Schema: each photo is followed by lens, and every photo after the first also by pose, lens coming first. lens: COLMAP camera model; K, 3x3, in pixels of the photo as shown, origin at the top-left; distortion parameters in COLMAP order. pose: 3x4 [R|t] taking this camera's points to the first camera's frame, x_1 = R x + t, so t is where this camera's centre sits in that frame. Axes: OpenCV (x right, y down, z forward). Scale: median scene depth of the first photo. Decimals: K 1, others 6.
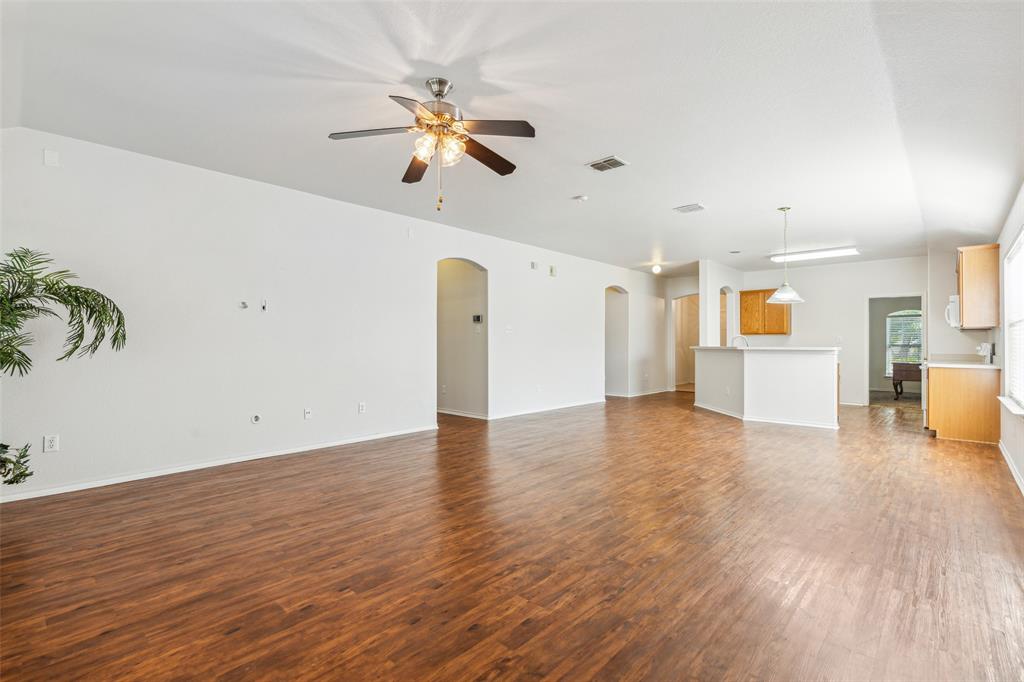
lens RADIAL K [[468.6, 0, 510.3], [0, 468.6, 341.2], [0, 0, 1]] dist [0.006053, -0.000200]
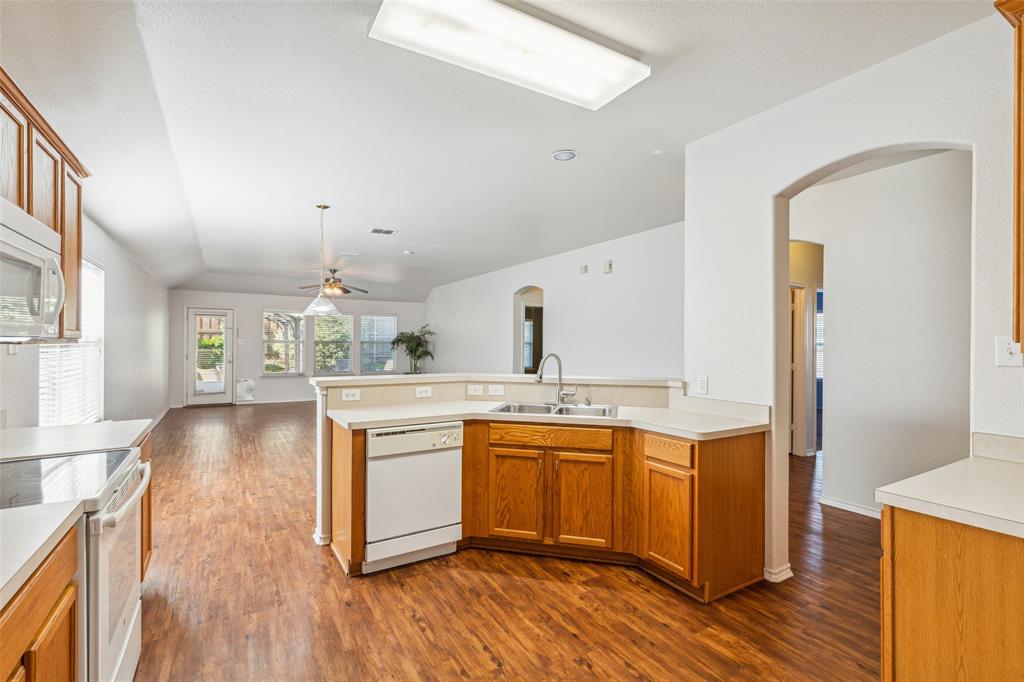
lens RADIAL K [[470.6, 0, 512.0], [0, 470.6, 341.0], [0, 0, 1]] dist [0.005964, 0.000073]
pose [[-0.271534, -0.007269, -0.962402, 1.325508], [-0.000500, 0.999972, -0.007411, -0.030288], [0.962429, -0.001532, -0.271530, 1.572845]]
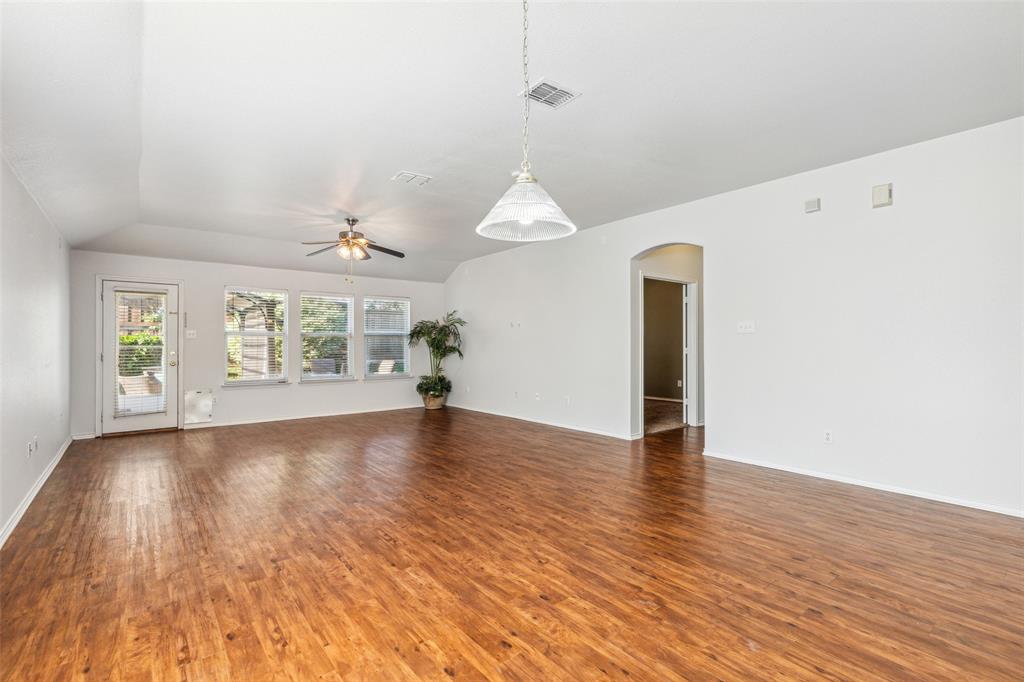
lens RADIAL K [[470.6, 0, 512.0], [0, 470.6, 341.0], [0, 0, 1]] dist [0.005964, 0.000073]
pose [[-0.146029, -0.005089, -0.989267, 0.914589], [0.009081, 0.999938, -0.006485, -0.006374], [0.989239, -0.009930, -0.145974, 1.040040]]
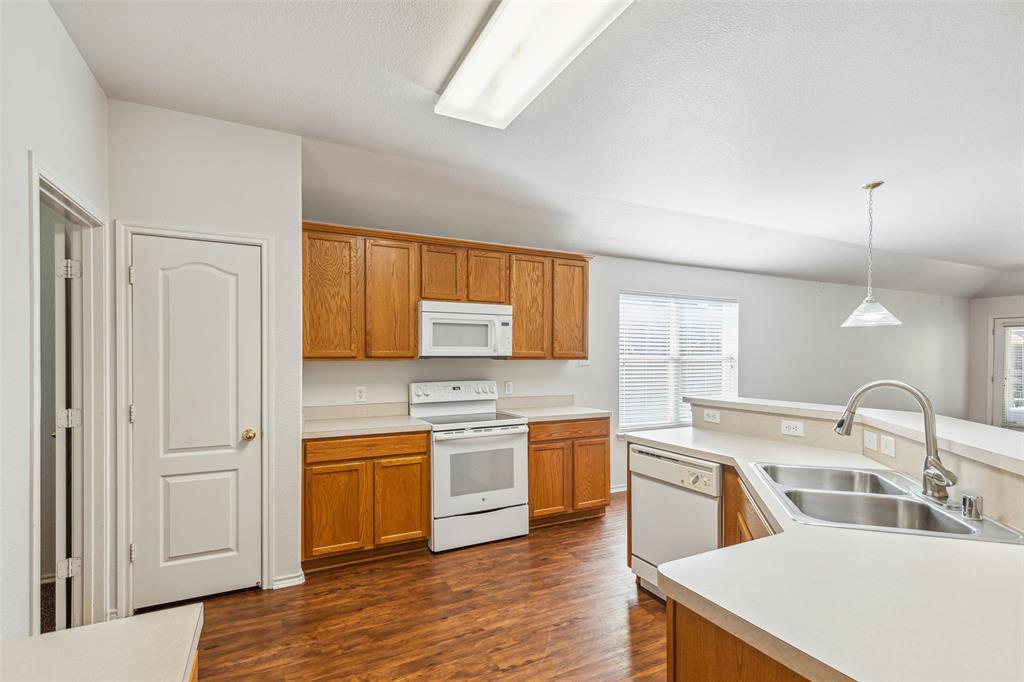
lens RADIAL K [[481.0, 0, 510.1], [0, 481.0, 359.2], [0, 0, 1]] dist [0.000861, -0.000077]
pose [[-0.938489, -0.007615, 0.345226, 0.832760], [-0.008183, 0.999967, -0.000188, -0.031104], [-0.345213, -0.003001, -0.938520, 1.828062]]
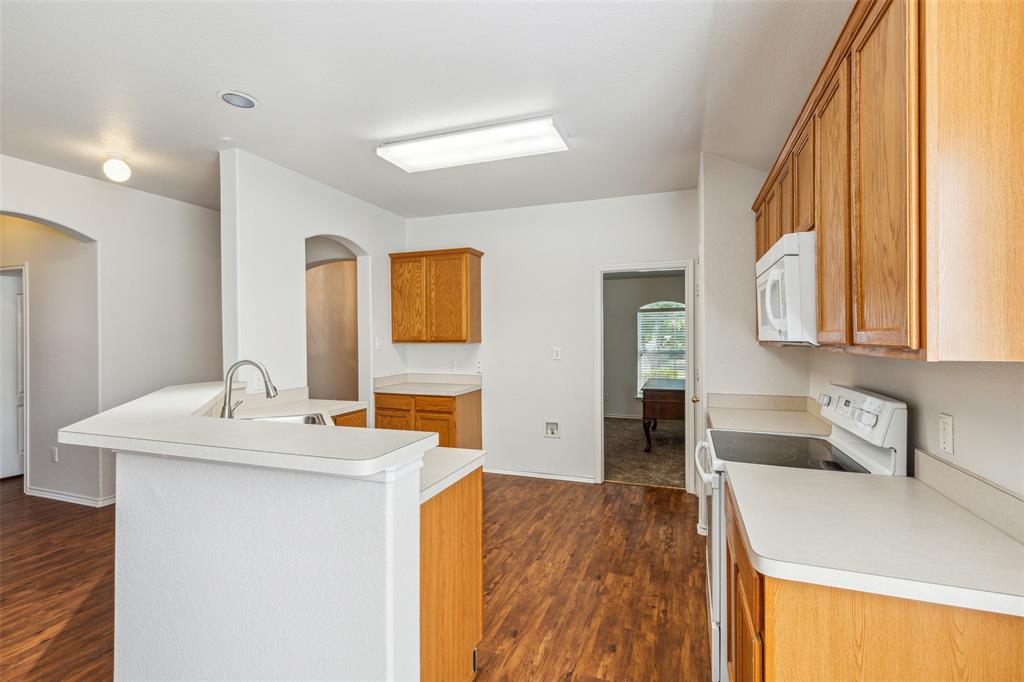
lens RADIAL K [[470.6, 0, 512.0], [0, 470.6, 341.0], [0, 0, 1]] dist [0.005964, 0.000073]
pose [[0.922587, -0.011773, 0.385610, 0.773454], [0.006039, 0.999853, 0.016076, -0.042880], [-0.385743, -0.012503, 0.922522, 0.923820]]
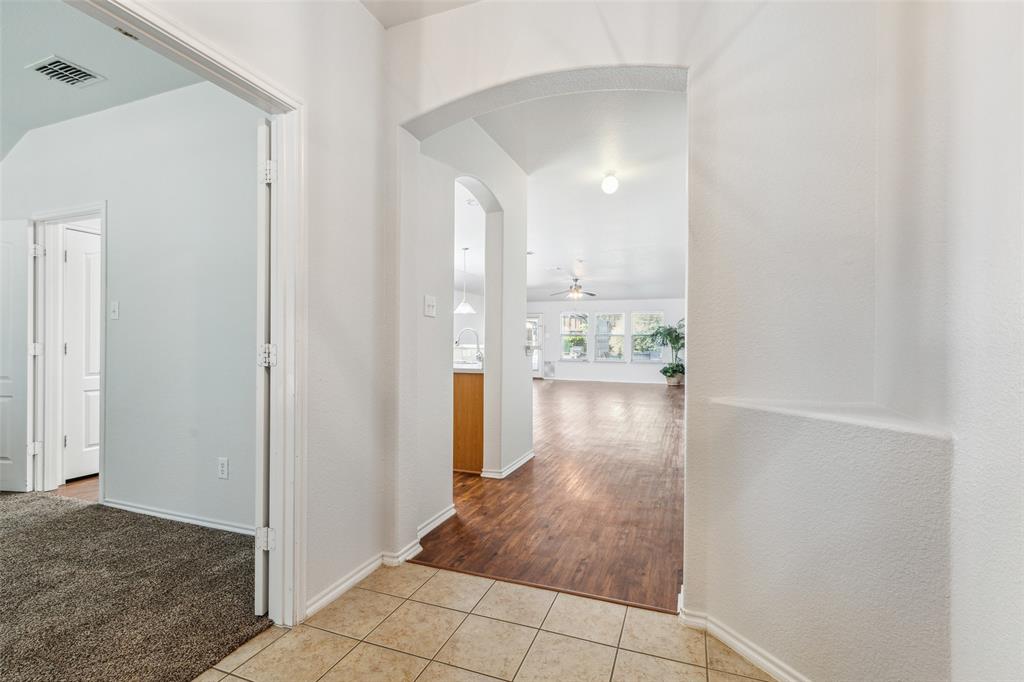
lens RADIAL K [[468.6, 0, 510.3], [0, 468.6, 341.2], [0, 0, 1]] dist [0.006053, -0.000200]
pose [[-0.927422, -0.010145, -0.373878, 1.002644], [-0.007434, 0.999935, -0.008691, 0.017317], [0.373942, -0.005281, -0.927437, 2.418297]]
